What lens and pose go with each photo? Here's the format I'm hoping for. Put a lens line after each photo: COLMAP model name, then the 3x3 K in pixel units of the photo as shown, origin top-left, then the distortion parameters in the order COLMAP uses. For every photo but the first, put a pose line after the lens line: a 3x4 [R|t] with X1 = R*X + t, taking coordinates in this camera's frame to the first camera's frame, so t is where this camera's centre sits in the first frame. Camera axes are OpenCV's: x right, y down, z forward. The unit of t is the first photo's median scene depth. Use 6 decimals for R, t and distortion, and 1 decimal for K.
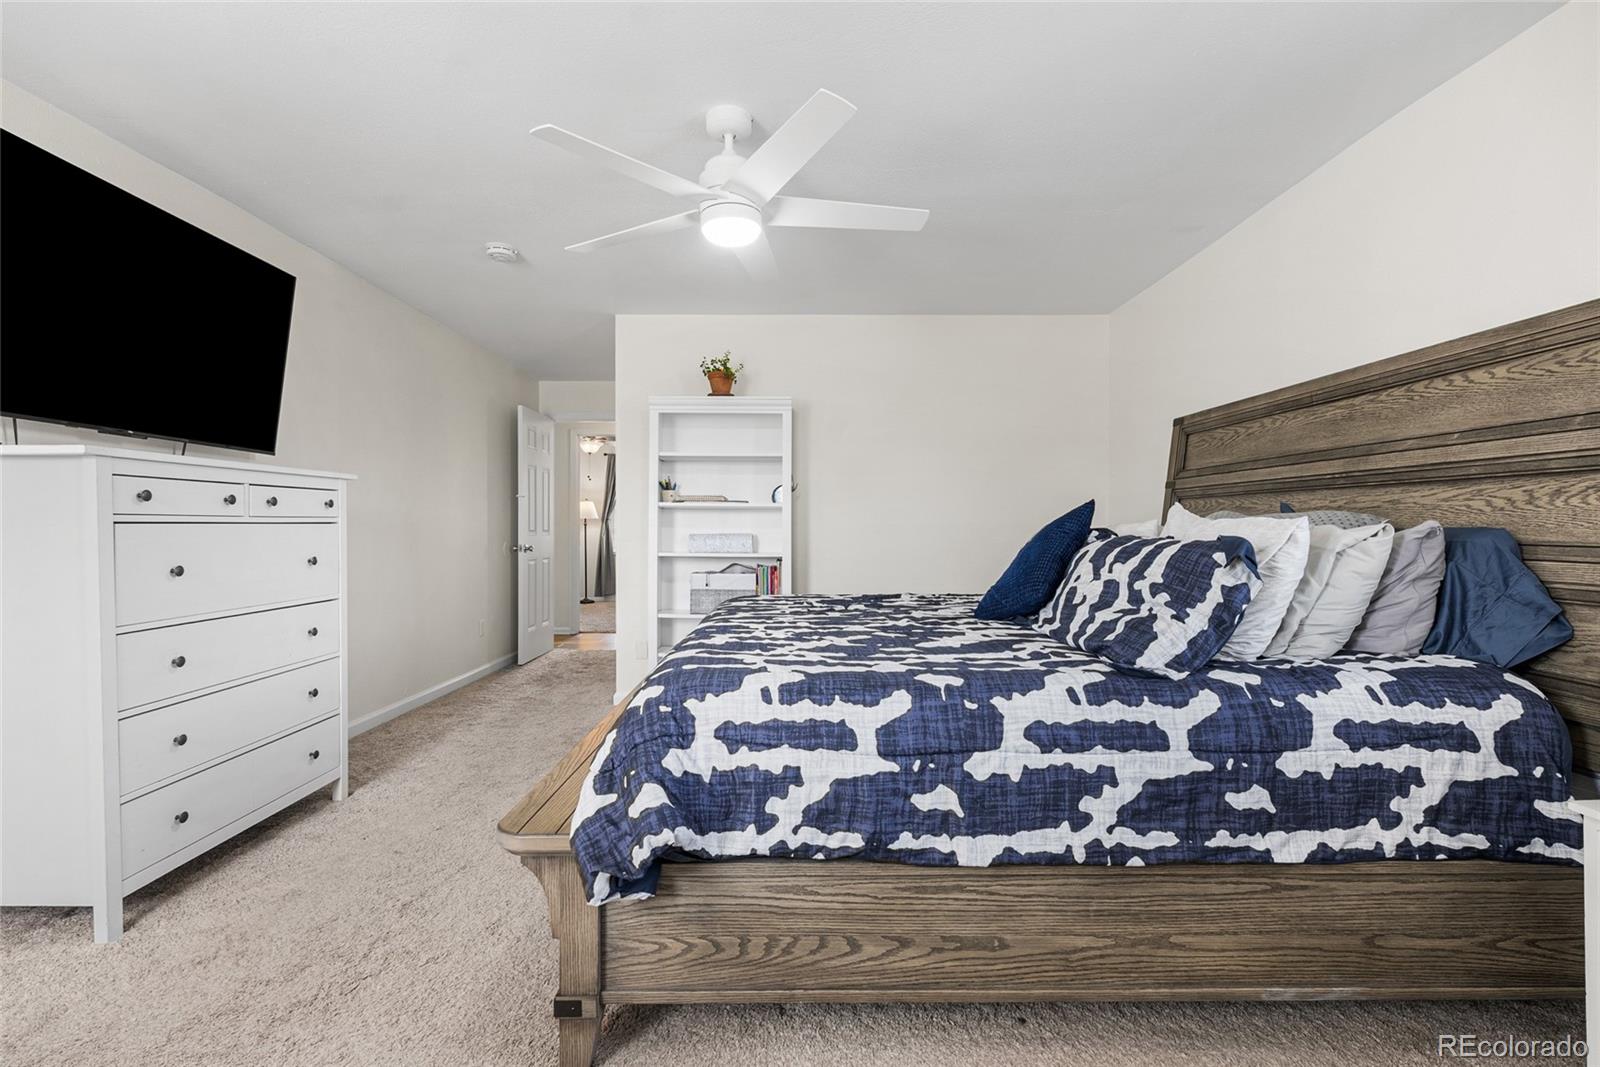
lens RADIAL K [[709.8, 0, 794.9], [0, 709.8, 531.3], [0, 0, 1]] dist [-0.006623, 0.000297]
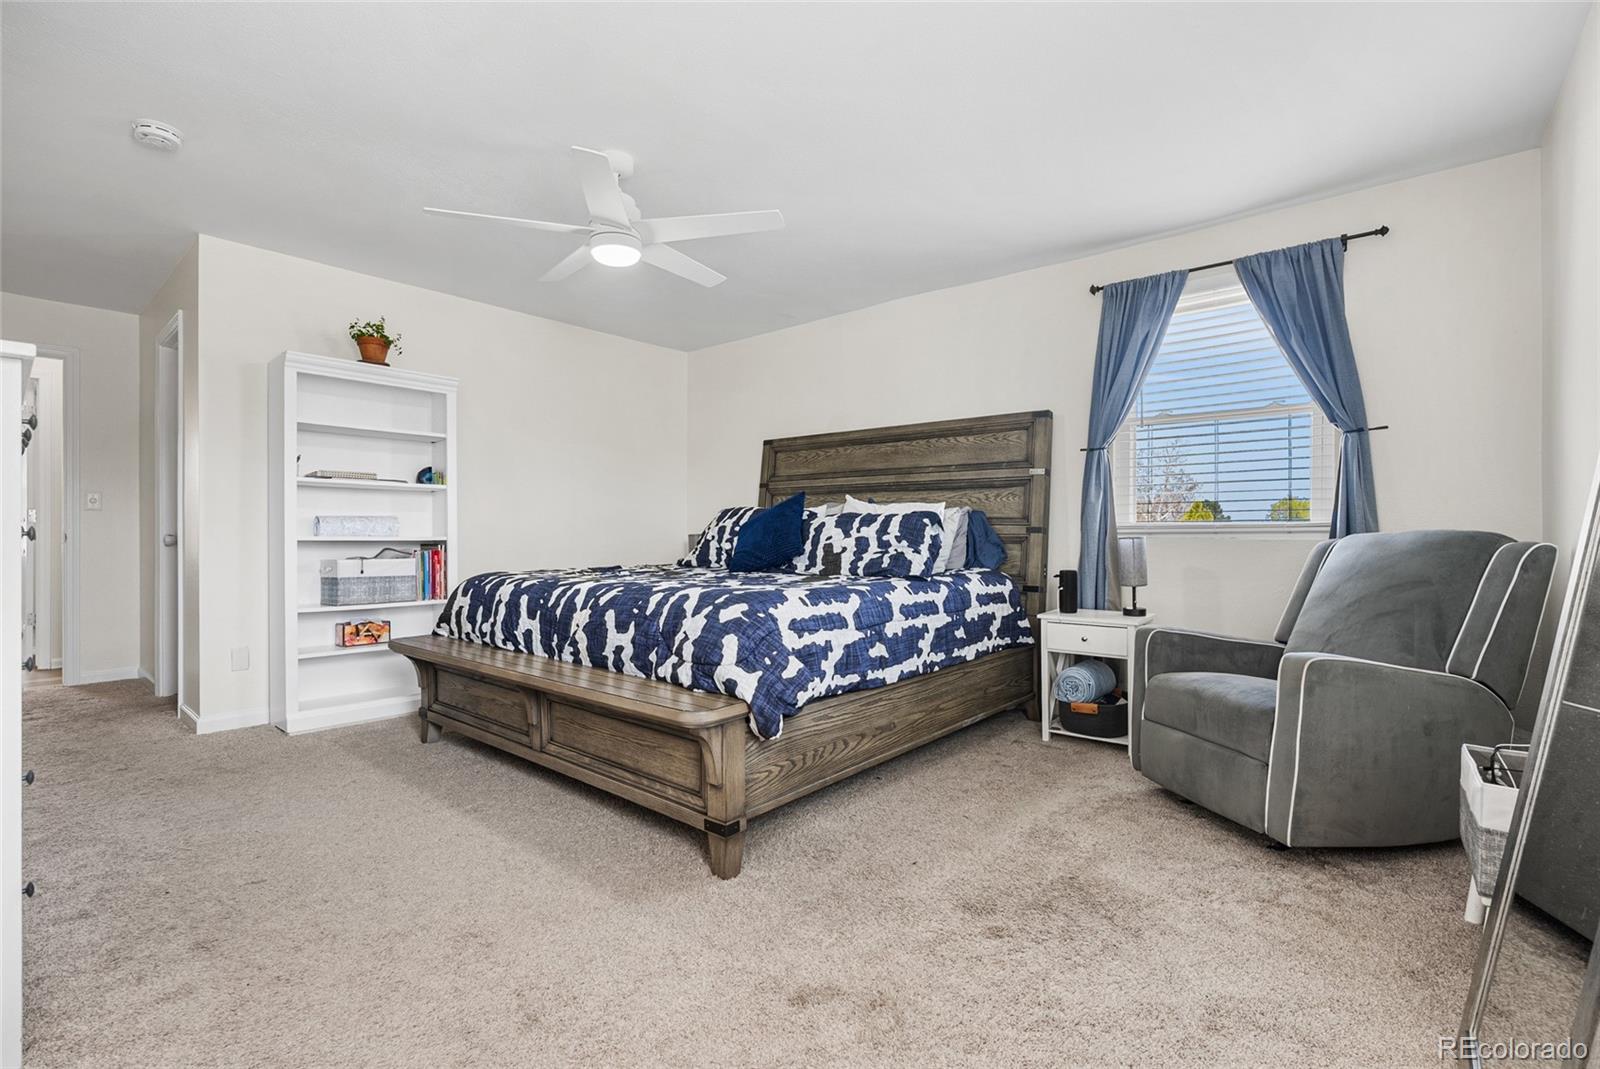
lens RADIAL K [[725.2, 0, 788.0], [0, 725.2, 534.0], [0, 0, 1]] dist [0.002018, 0.000002]
pose [[0.658083, 0.000054, 0.752945, -1.316563], [0.000858, 0.999999, -0.000822, 0.083106], [-0.752945, 0.001187, 0.658083, -0.040013]]
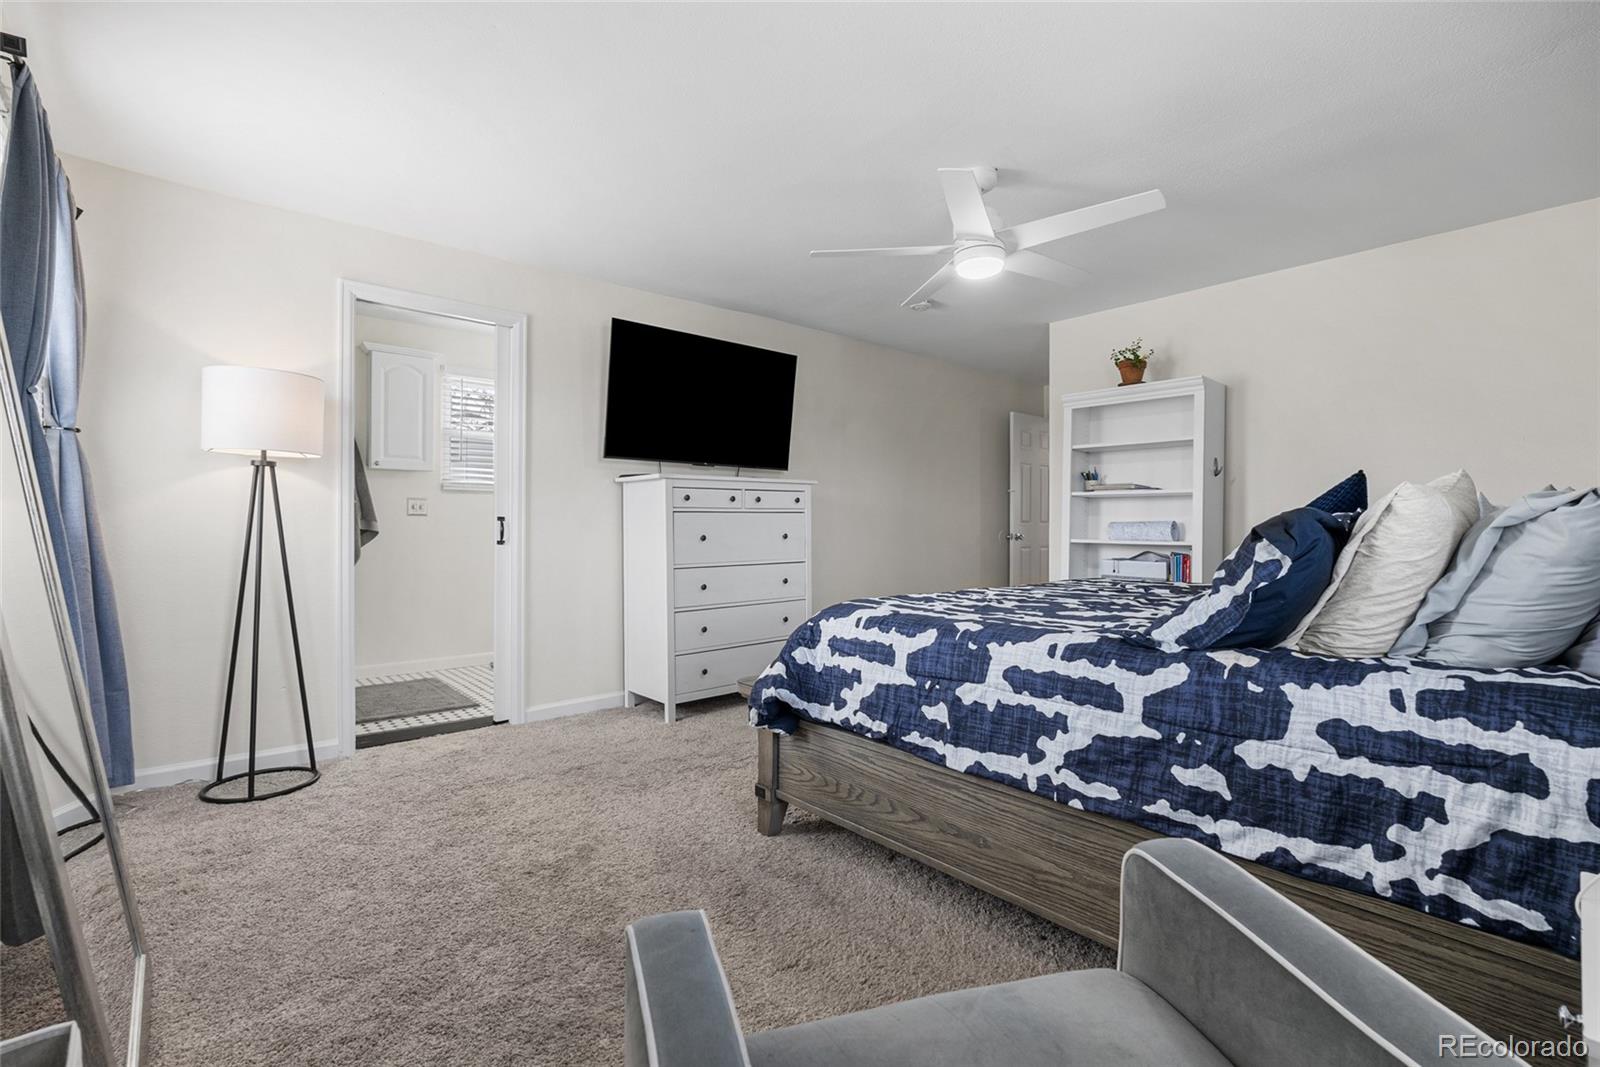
lens RADIAL K [[709.8, 0, 799.1], [0, 709.8, 525.1], [0, 0, 1]] dist [-0.006623, 0.000297]
pose [[0.655724, 0.000460, -0.755001, 1.002942], [-0.003707, 0.999990, -0.002611, 0.038007], [0.754992, 0.004511, 0.655719, -0.045840]]
